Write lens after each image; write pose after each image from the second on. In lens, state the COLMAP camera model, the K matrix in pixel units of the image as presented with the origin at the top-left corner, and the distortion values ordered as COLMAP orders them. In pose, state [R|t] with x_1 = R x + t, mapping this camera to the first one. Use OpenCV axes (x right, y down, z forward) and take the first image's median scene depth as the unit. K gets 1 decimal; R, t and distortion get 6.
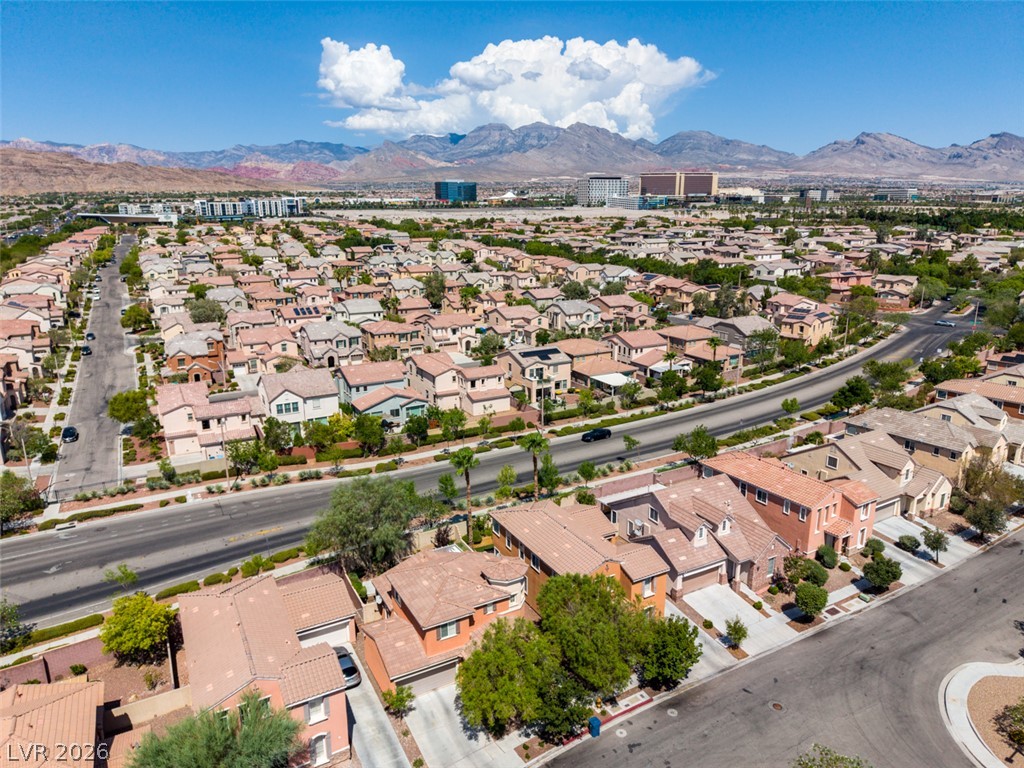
lens RADIAL K [[684.6, 0, 512.0], [0, 684.6, 384.0], [0, 0, 1]] dist [0.030805, -0.033055]
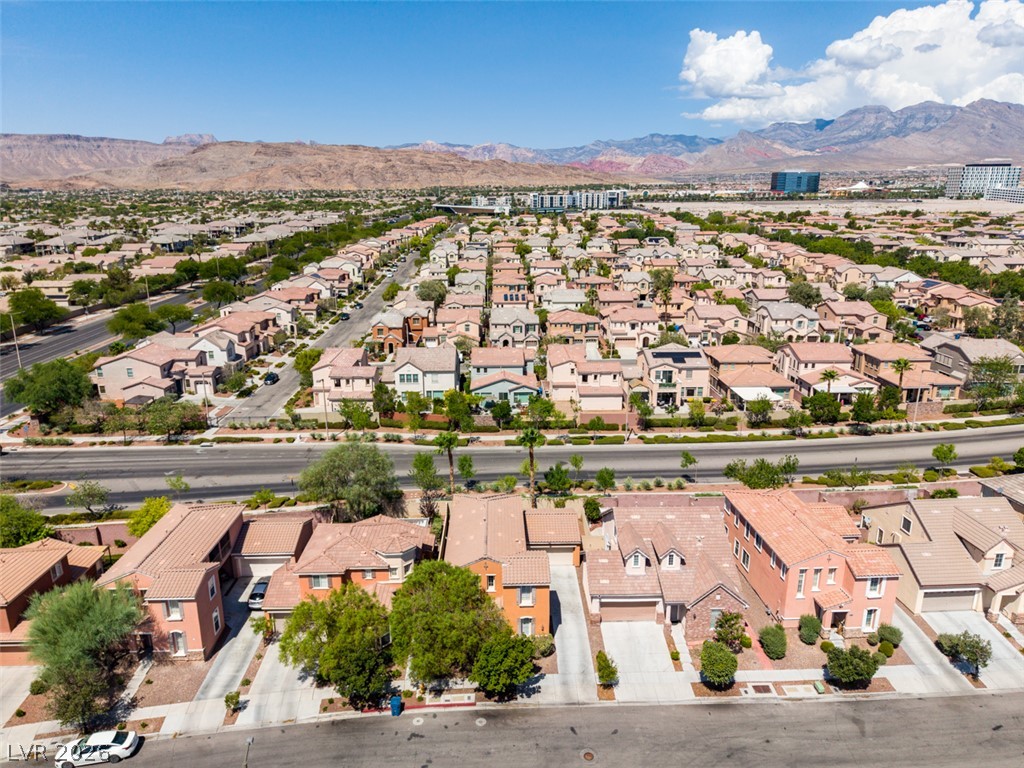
lens RADIAL K [[684.6, 0, 512.0], [0, 684.6, 384.0], [0, 0, 1]] dist [0.030805, -0.033055]
pose [[0.887625, 0.123633, -0.443662, 0.262882], [-0.119017, 0.992151, 0.038363, -0.015609], [0.444923, 0.018751, 0.895373, 0.057941]]
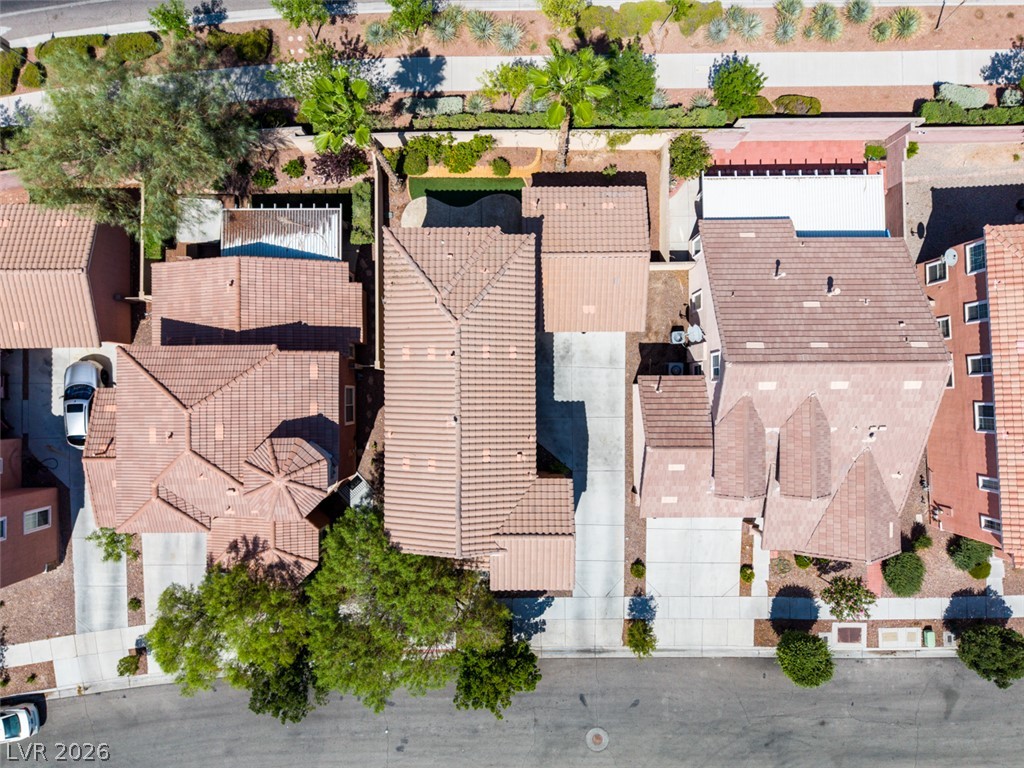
lens RADIAL K [[684.6, 0, 512.0], [0, 684.6, 384.0], [0, 0, 1]] dist [0.030805, -0.033055]
pose [[0.879320, 0.476231, -0.000572, 0.050527], [-0.127058, 0.235759, 0.963470, -0.134963], [0.458969, -0.847126, 0.267817, 0.448404]]
